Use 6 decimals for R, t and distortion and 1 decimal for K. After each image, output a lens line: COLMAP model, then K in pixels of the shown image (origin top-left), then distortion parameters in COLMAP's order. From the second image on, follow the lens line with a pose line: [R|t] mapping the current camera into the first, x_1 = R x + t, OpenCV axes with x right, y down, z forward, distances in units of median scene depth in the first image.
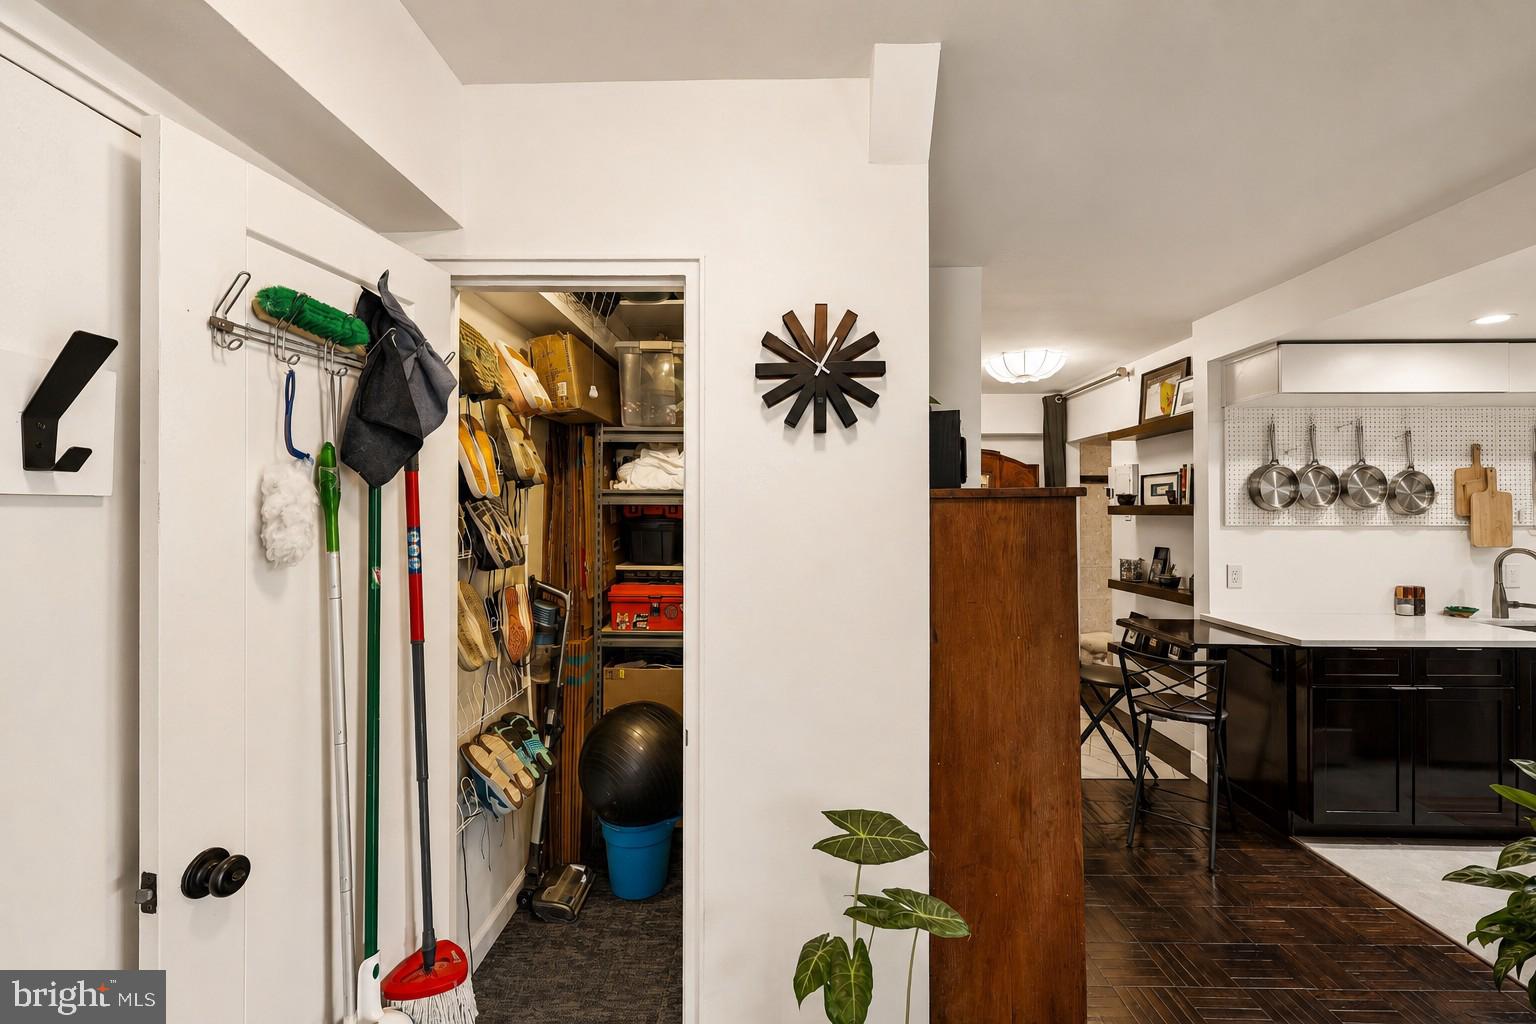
lens RADIAL K [[589.4, 0, 773.4], [0, 589.4, 507.7], [0, 0, 1]] dist [0.003926, -0.000030]
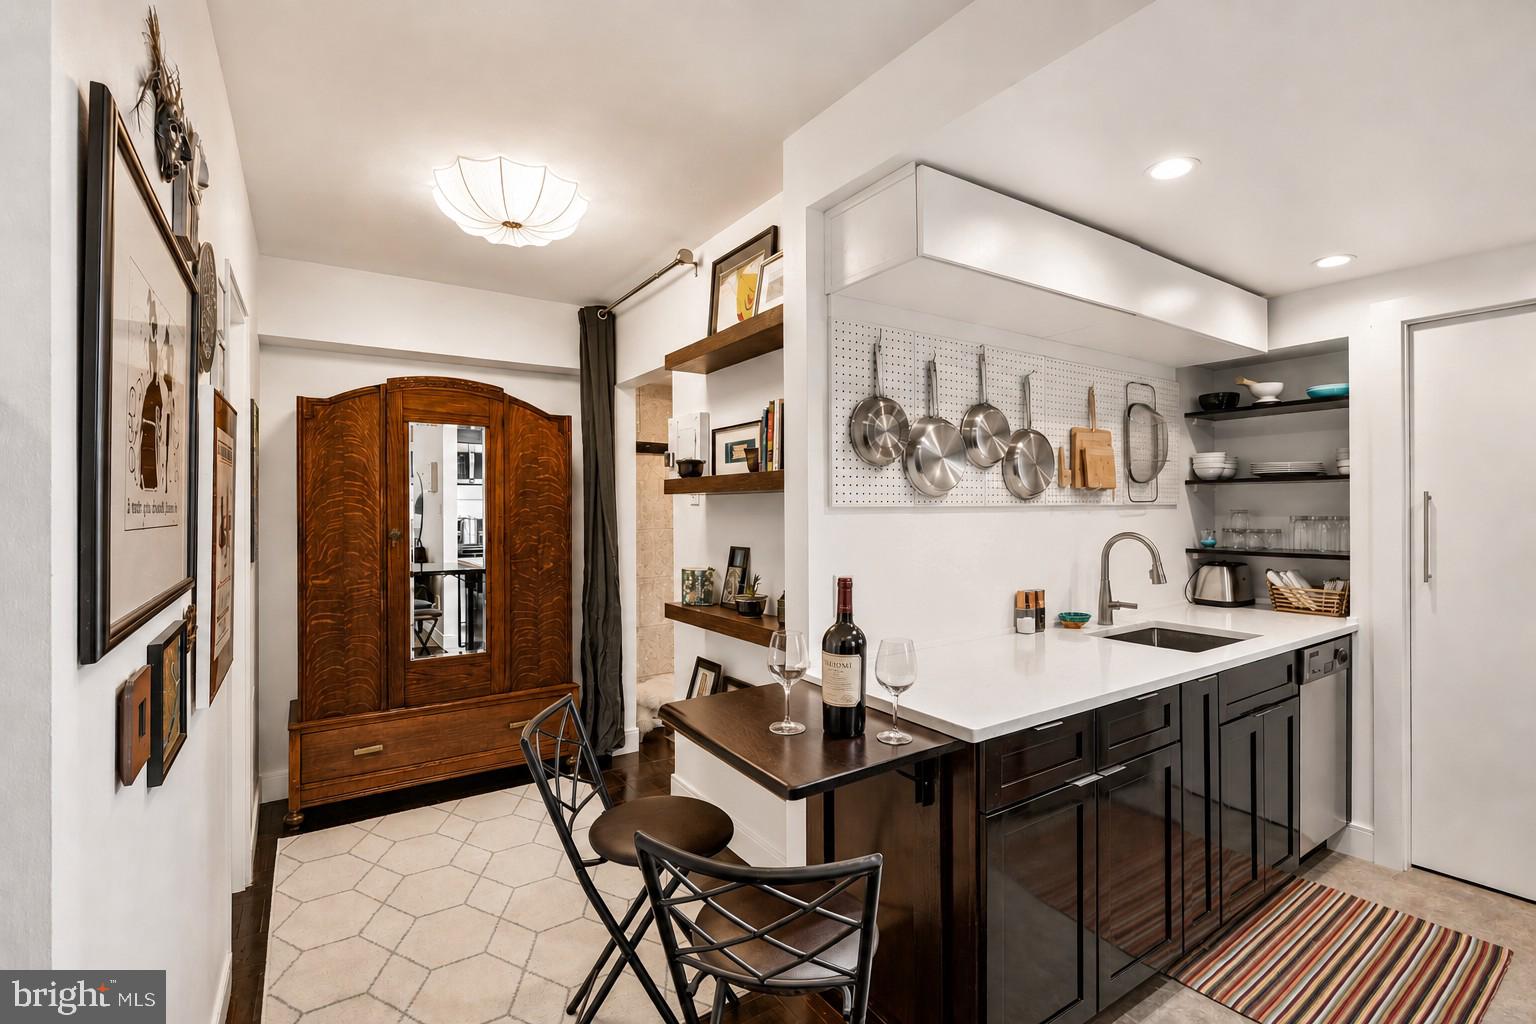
lens RADIAL K [[683.8, 0, 795.7], [0, 683.8, 512.9], [0, 0, 1]] dist [0.007037, 0.000715]
pose [[0.798269, -0.010373, 0.602211, 0.299419], [-0.000201, 0.999847, 0.017489, 0.021011], [-0.602301, -0.014082, 0.798145, 0.432365]]
